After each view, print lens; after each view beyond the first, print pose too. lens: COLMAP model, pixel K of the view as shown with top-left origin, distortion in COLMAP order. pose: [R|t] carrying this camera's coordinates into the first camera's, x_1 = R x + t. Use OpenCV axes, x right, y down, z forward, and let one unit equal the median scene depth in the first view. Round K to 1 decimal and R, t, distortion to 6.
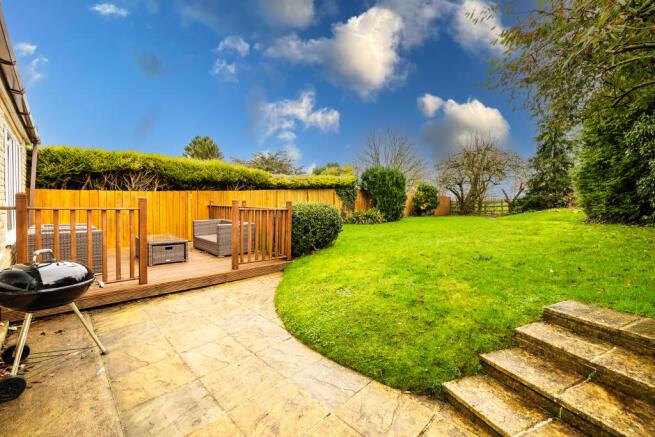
lens RADIAL K [[274.4, 0, 325.1], [0, 274.4, 217.4], [0, 0, 1]] dist [-0.000993, -0.000032]
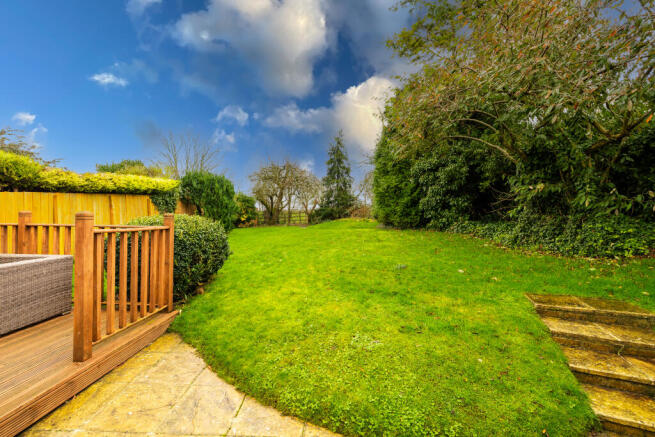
lens RADIAL K [[274.4, 0, 325.1], [0, 274.4, 217.4], [0, 0, 1]] dist [-0.000993, -0.000032]
pose [[0.724544, -0.009007, 0.689170, -0.153105], [0.034319, 0.999146, -0.023022, -0.013121], [-0.688374, 0.040332, 0.724234, 0.160906]]
